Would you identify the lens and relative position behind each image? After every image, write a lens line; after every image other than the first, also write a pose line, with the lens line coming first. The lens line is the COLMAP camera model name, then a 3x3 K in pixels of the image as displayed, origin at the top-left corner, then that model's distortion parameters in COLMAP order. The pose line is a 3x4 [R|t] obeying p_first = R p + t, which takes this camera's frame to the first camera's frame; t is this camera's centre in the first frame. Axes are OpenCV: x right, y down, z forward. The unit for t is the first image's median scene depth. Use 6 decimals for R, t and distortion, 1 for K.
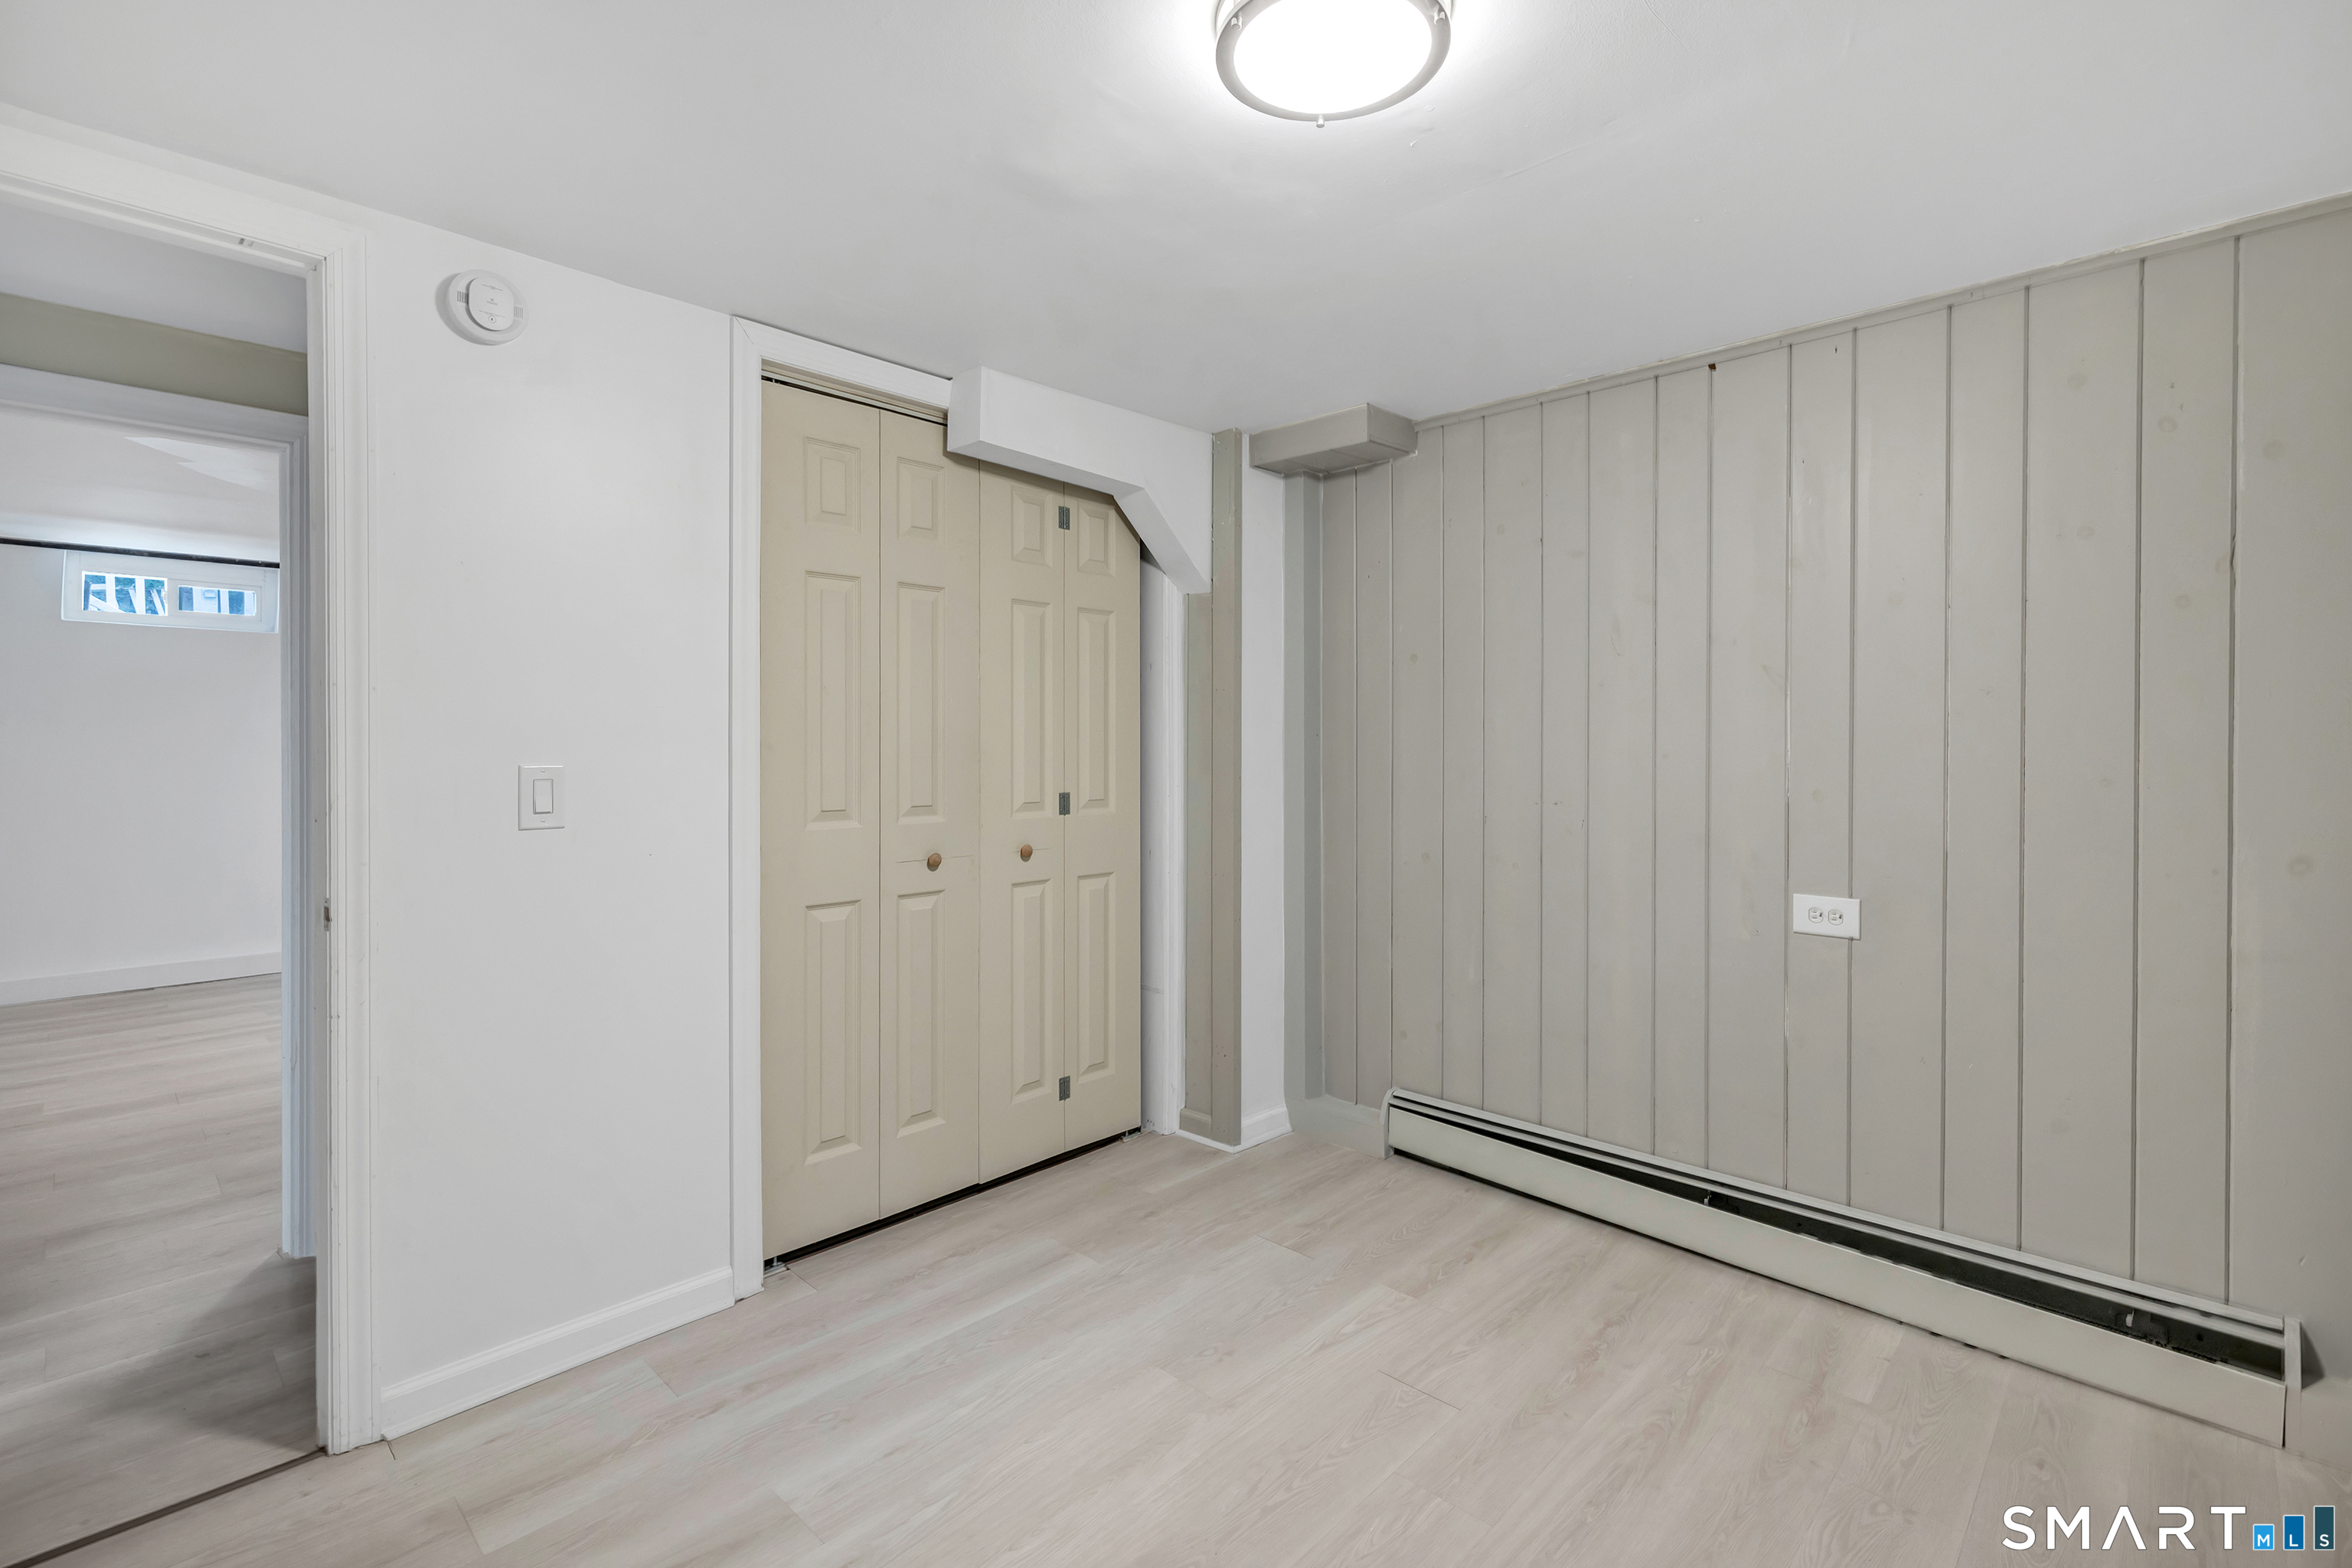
lens RADIAL K [[1096.5, 0, 1168.4], [0, 1096.5, 738.7], [0, 0, 1]] dist [0.002006, 0.000211]
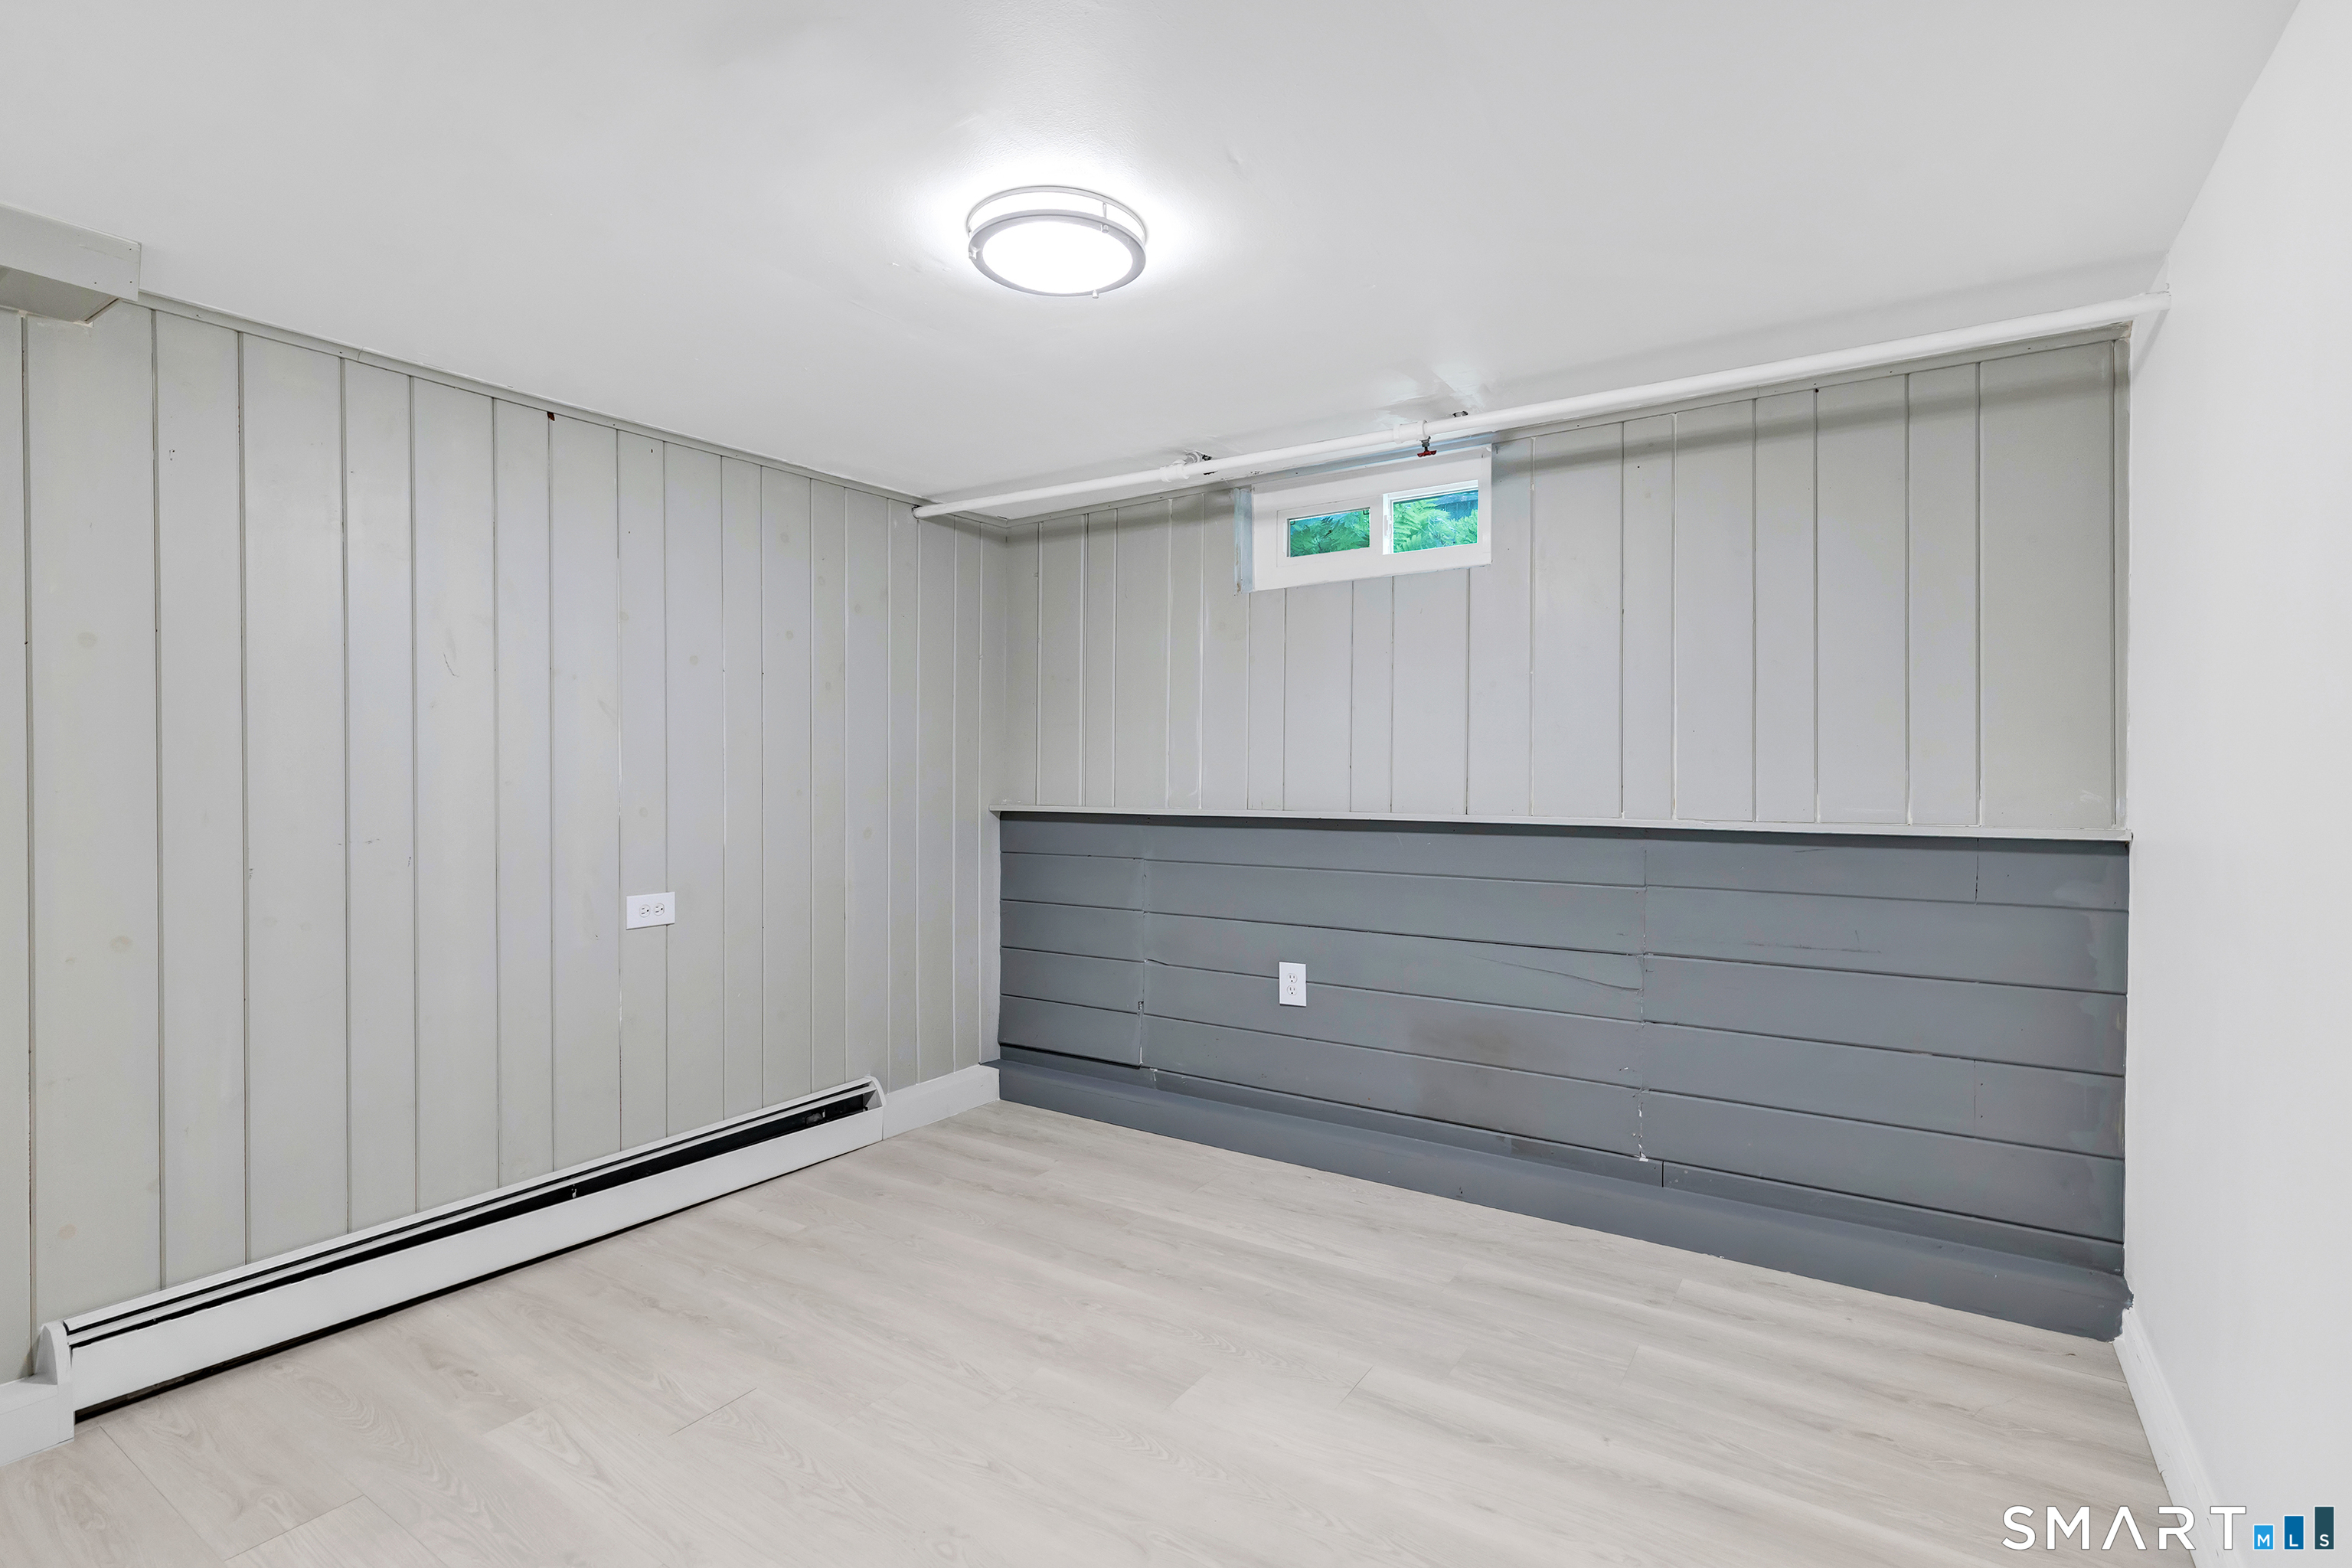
lens RADIAL K [[1075.6, 0, 1177.2], [0, 1075.6, 776.9], [0, 0, 1]] dist [-0.000081, 0.000245]
pose [[-0.192624, -0.002232, 0.981270, -0.684874], [0.007717, 0.999963, 0.003790, 0.012509], [-0.981242, 0.008302, -0.192600, 0.647442]]
